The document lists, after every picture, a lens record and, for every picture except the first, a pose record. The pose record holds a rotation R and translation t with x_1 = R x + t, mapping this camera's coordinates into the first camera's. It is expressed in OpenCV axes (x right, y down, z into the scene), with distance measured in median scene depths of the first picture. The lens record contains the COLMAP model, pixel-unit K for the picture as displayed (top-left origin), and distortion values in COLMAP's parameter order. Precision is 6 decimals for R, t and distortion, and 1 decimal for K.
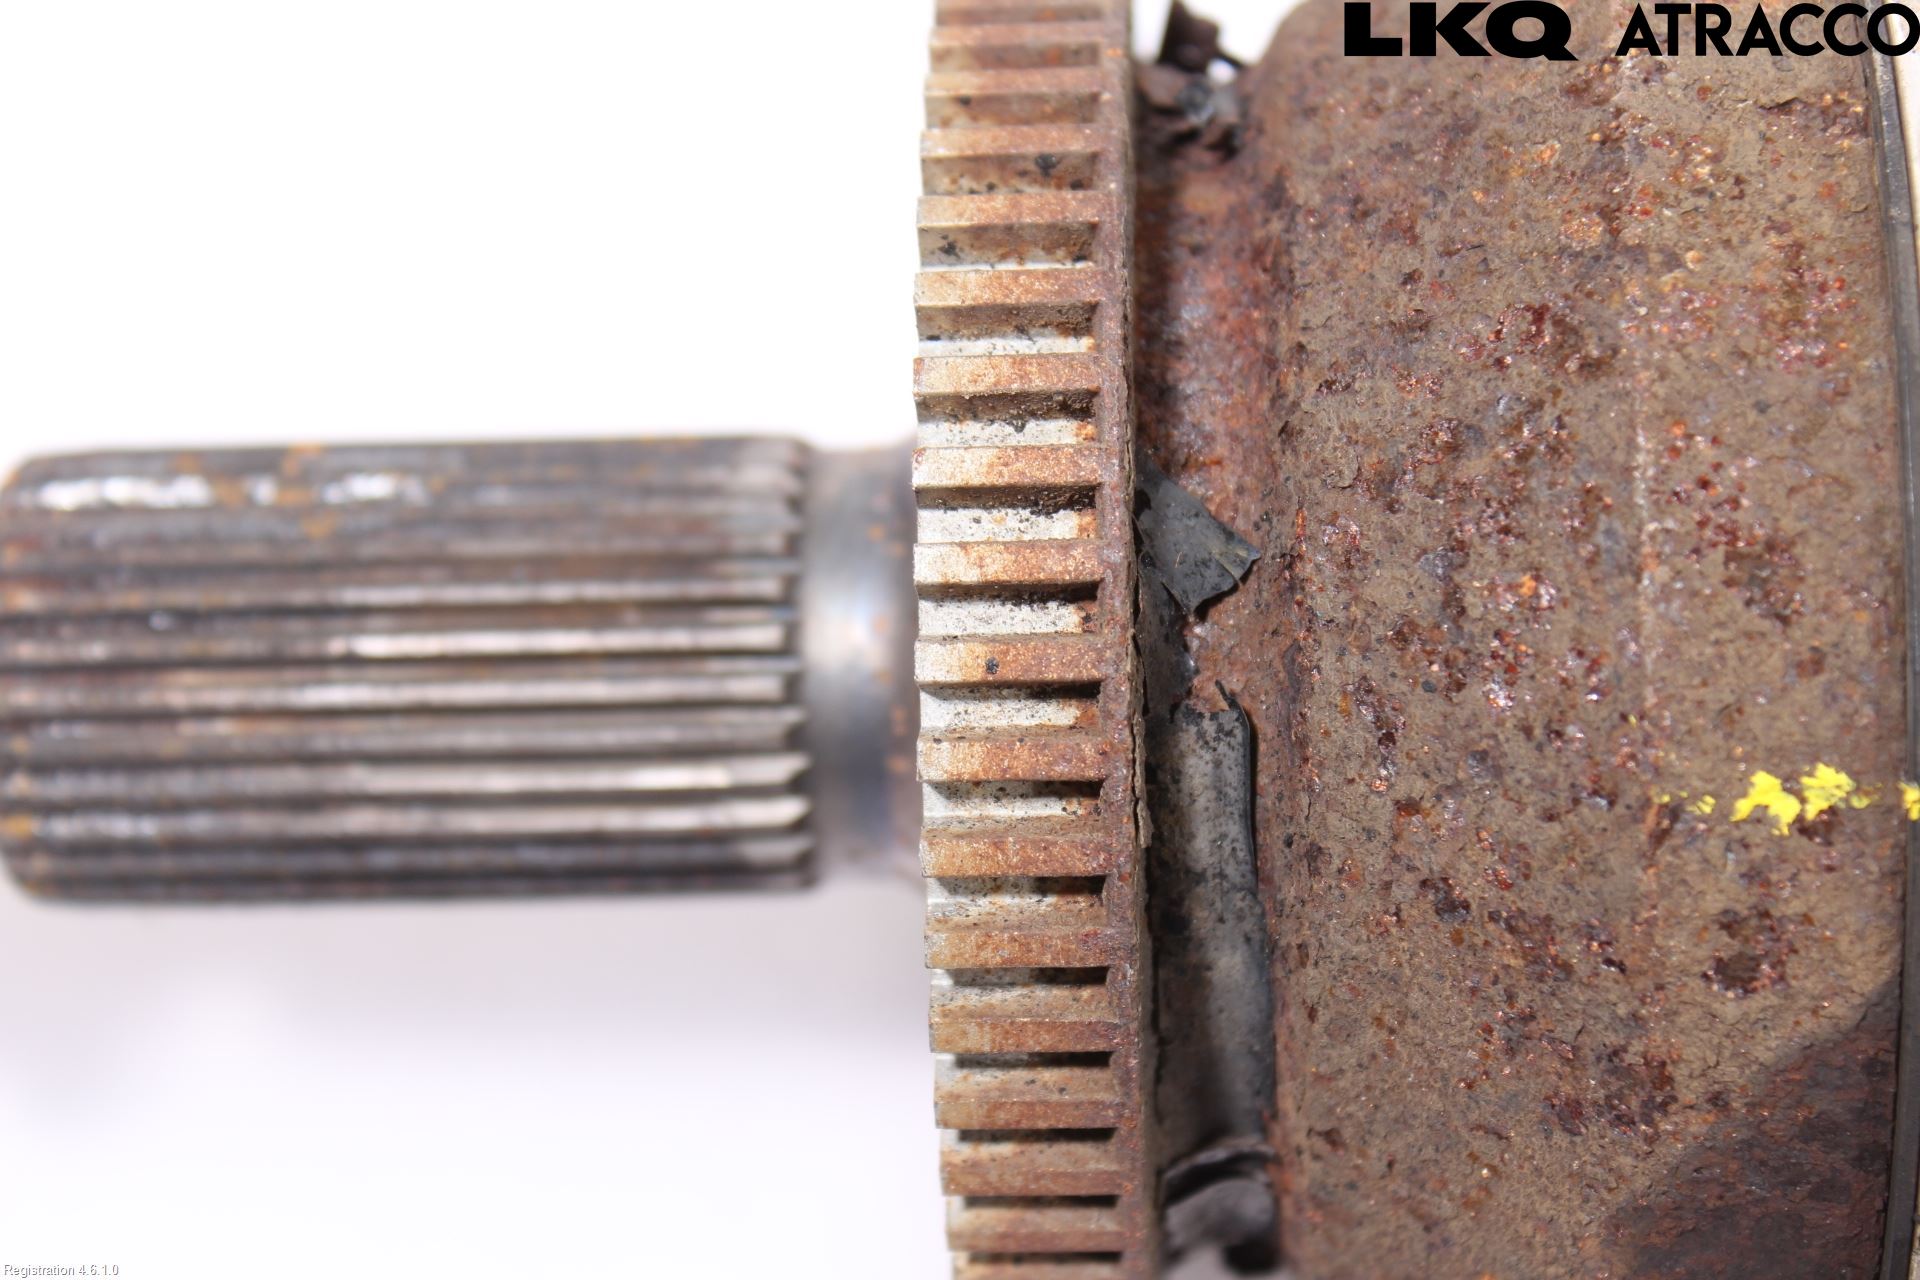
lens RADIAL K [[3038.4, 0, 959.9], [0, 3038.4, 636.2], [0, 0, 1]] dist [0.050598, 0.000000]
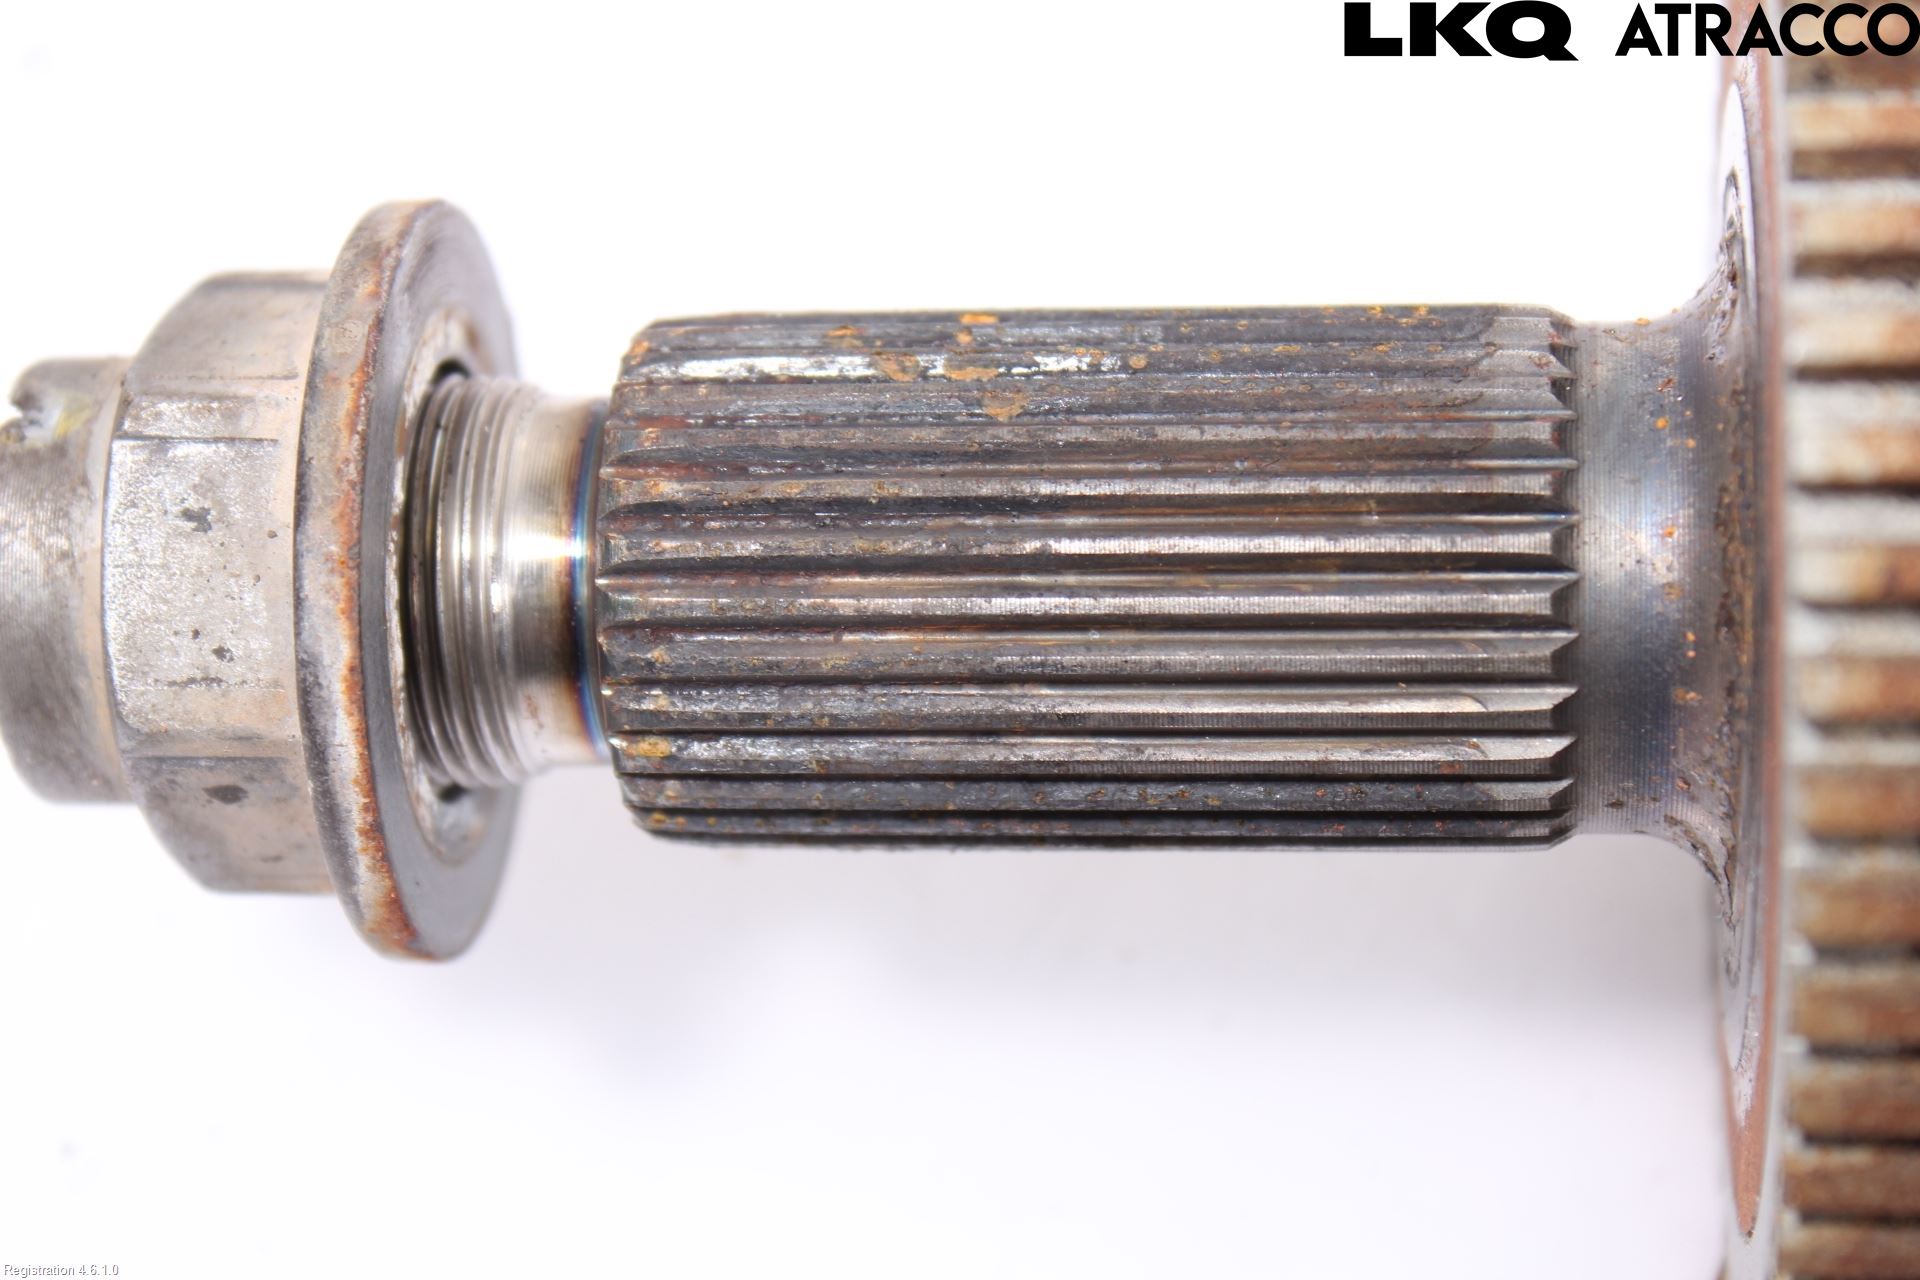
lens RADIAL K [[3038.4, 0, 960.1], [0, 3038.4, 644.0], [0, 0, 1]] dist [0.050598, 0.000000]
pose [[0.998697, 0.018166, -0.047680, -0.181676], [-0.017461, 0.999733, 0.015163, 0.018051], [0.047942, -0.014311, 0.998748, 0.140761]]
